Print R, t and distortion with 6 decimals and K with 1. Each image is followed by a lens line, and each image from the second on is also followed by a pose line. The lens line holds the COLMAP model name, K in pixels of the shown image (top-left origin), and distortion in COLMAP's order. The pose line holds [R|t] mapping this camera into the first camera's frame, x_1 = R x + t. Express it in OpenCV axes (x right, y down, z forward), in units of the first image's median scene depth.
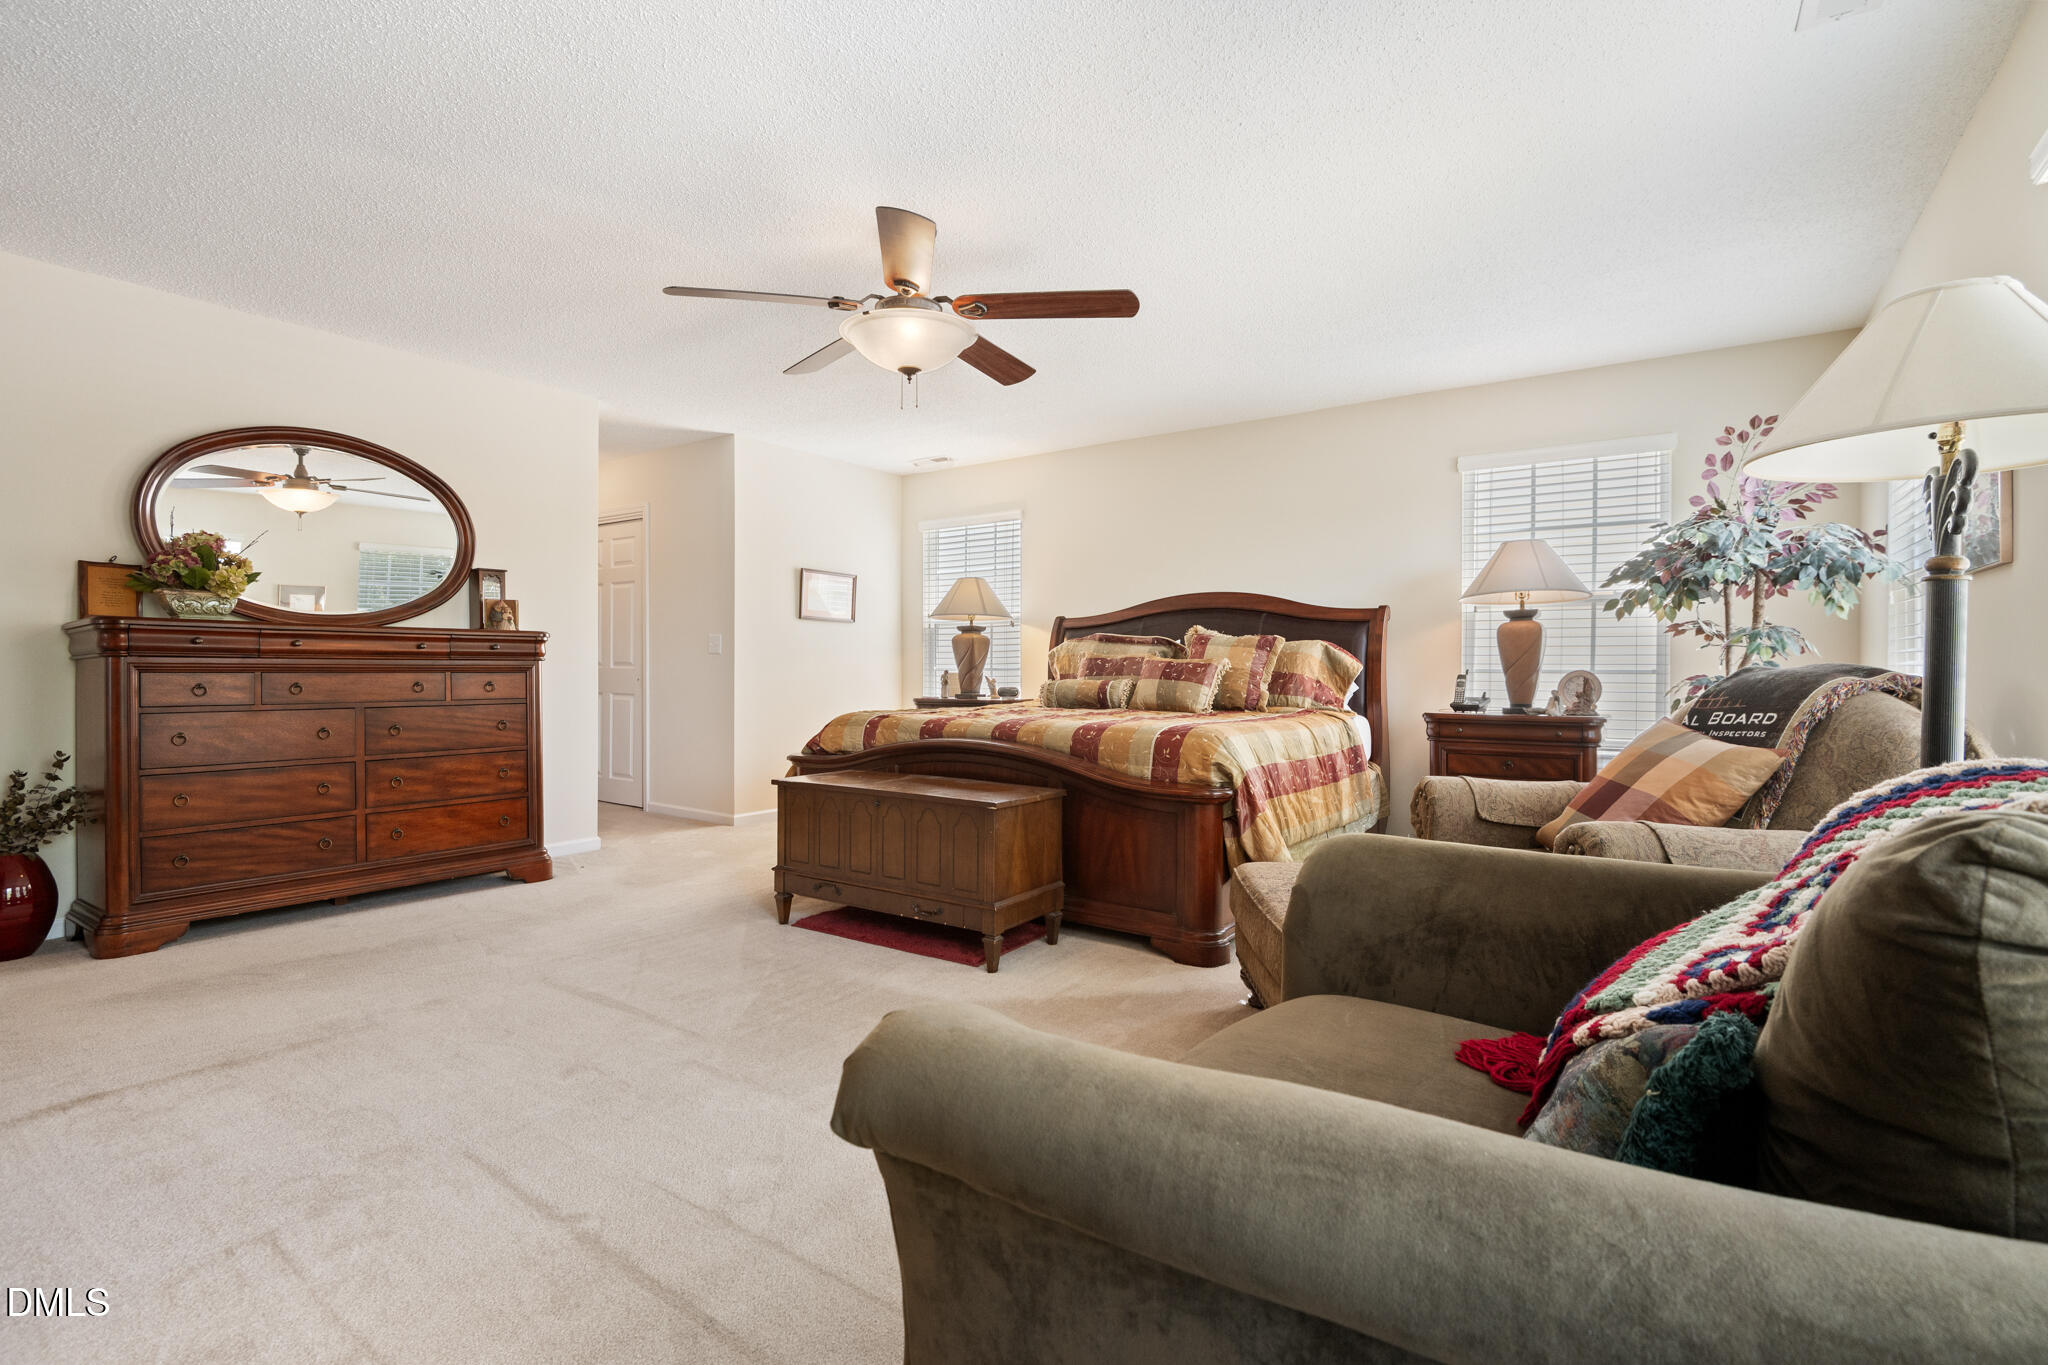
lens RADIAL K [[945.7, 0, 1019.1], [0, 945.7, 681.9], [0, 0, 1]] dist [-0.001532, -0.001672]
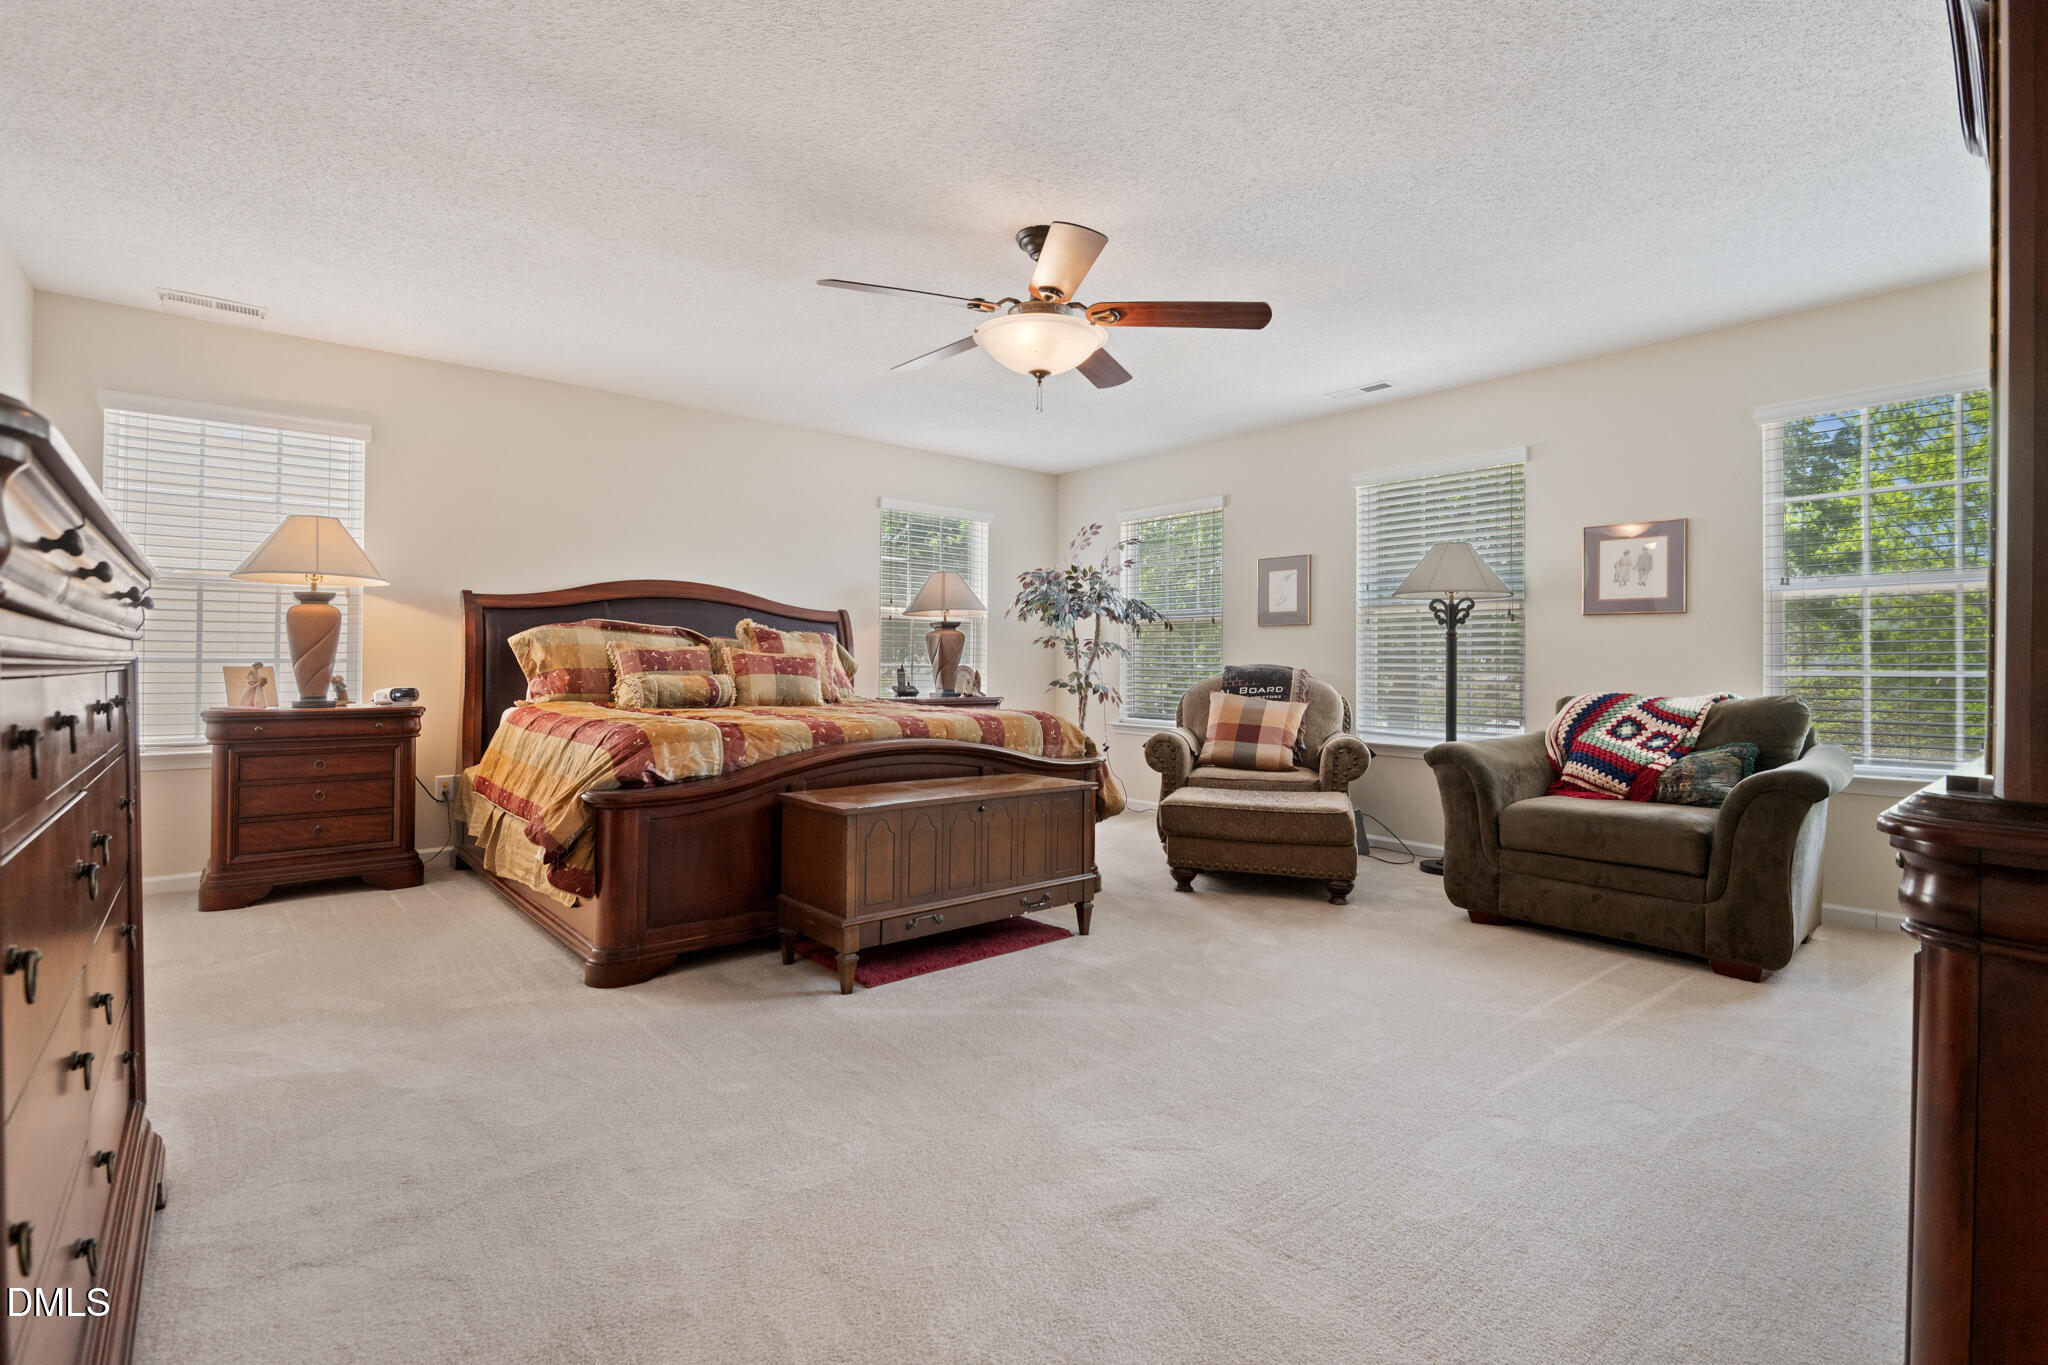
lens RADIAL K [[945.7, 0, 1017.0], [0, 945.7, 675.1], [0, 0, 1]] dist [-0.001532, -0.001672]
pose [[0.245689, -0.011391, 0.969282, -0.640506], [0.005894, 0.999930, 0.010257, -0.008706], [-0.969331, 0.003192, 0.245739, 0.446937]]
